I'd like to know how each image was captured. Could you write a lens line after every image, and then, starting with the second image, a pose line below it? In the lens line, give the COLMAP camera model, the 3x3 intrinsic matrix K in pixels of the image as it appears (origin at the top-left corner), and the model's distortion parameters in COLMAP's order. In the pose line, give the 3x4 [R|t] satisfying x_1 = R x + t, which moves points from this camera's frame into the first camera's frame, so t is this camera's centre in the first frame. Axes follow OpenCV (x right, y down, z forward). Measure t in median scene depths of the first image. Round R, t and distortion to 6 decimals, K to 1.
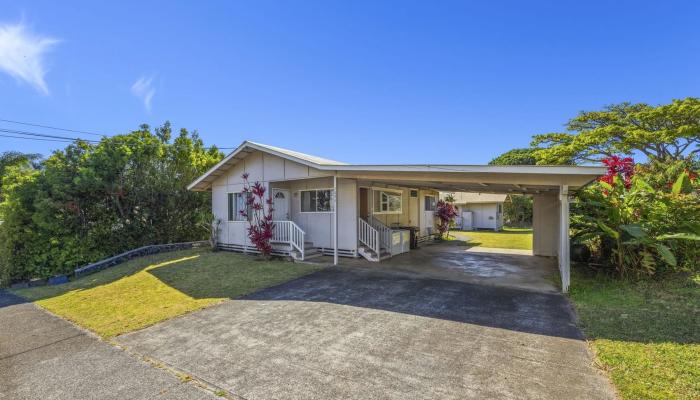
lens RADIAL K [[289.1, 0, 353.9], [0, 289.1, 204.1], [0, 0, 1]] dist [0.003259, 0.000476]
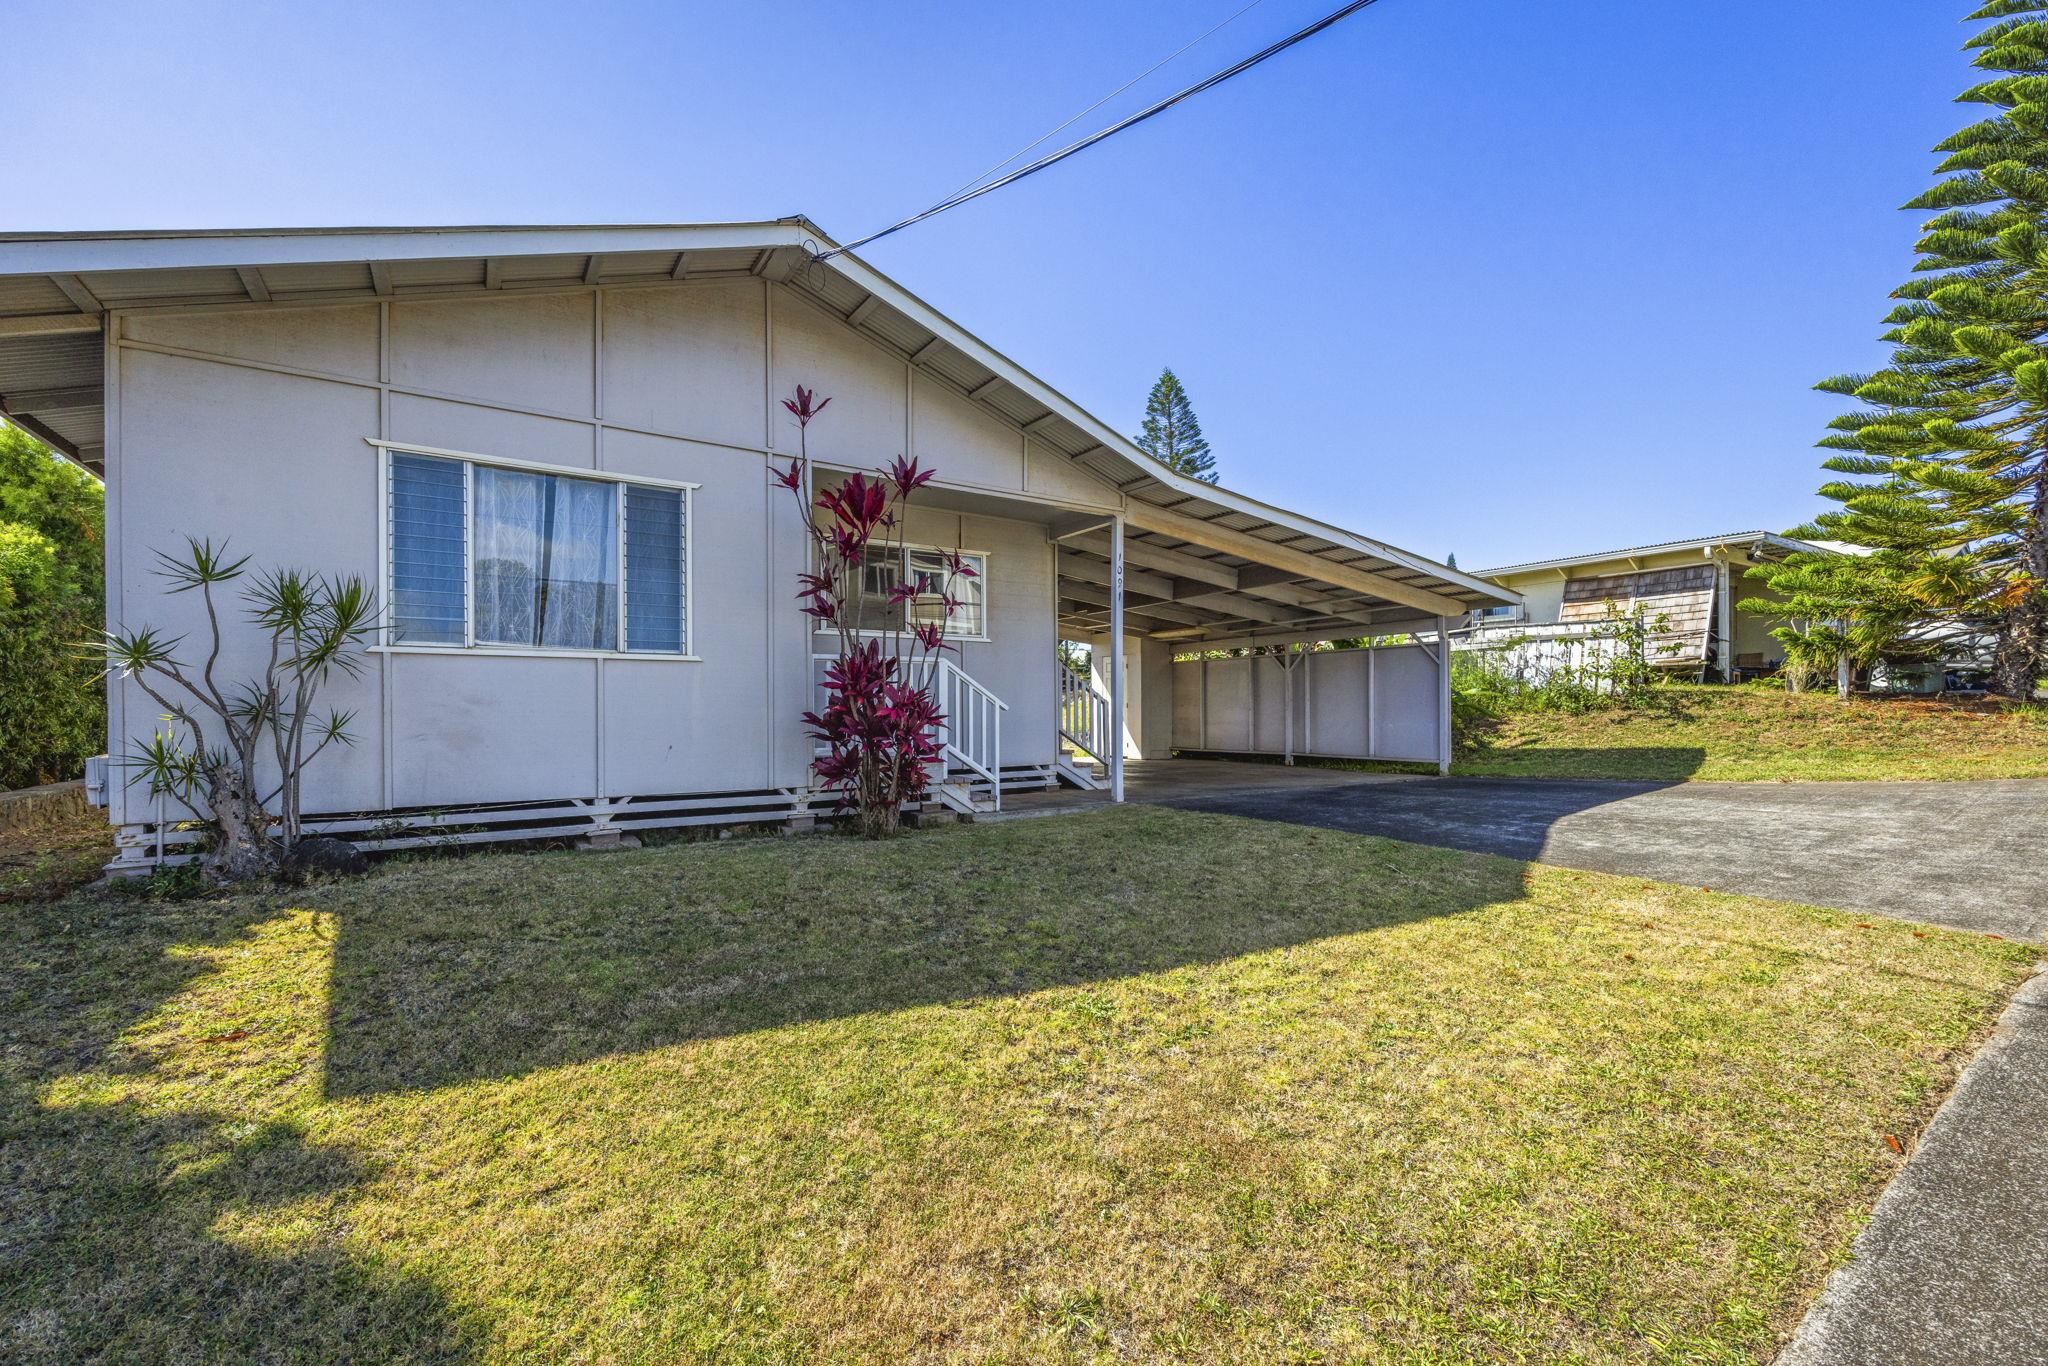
lens RADIAL K [[835.7, 0, 1049.1], [0, 835.7, 708.4], [0, 0, 1]] dist [-0.005474, -0.000034]
pose [[0.370694, 0.009374, 0.928708, -0.812514], [-0.013098, 0.999902, -0.004864, 0.100832], [-0.928663, -0.010361, 0.370781, 0.646452]]
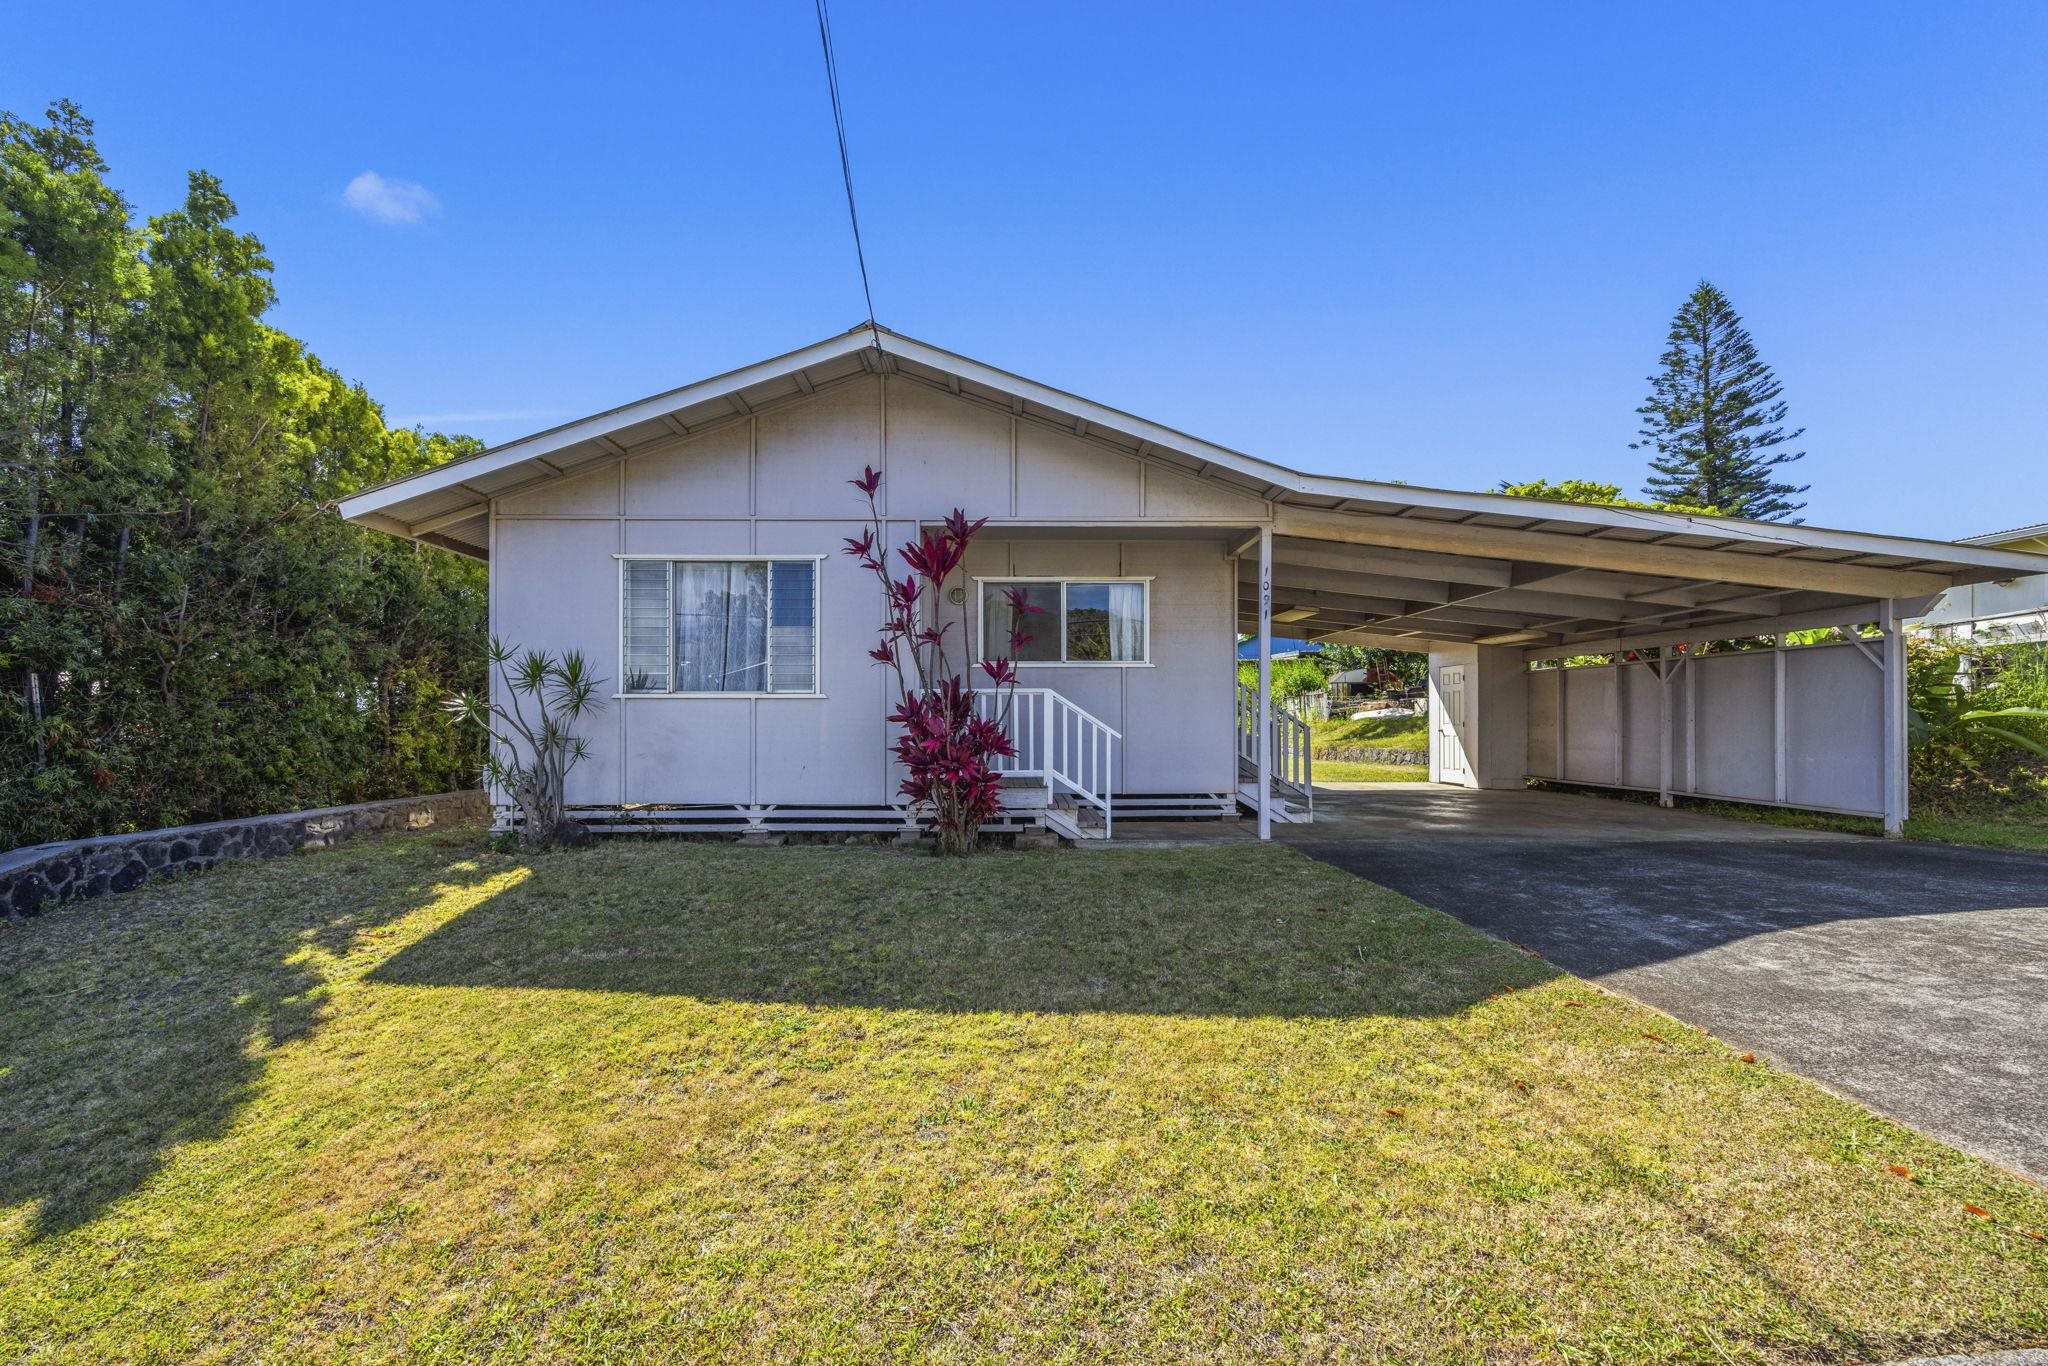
lens RADIAL K [[835.7, 0, 1014.9], [0, 835.7, 711.6], [0, 0, 1]] dist [-0.005474, -0.000034]
pose [[0.817301, 0.013689, 0.576049, -0.646536], [-0.015951, 0.999872, -0.001129, 0.078622], [-0.575991, -0.008266, 0.817414, 0.412615]]
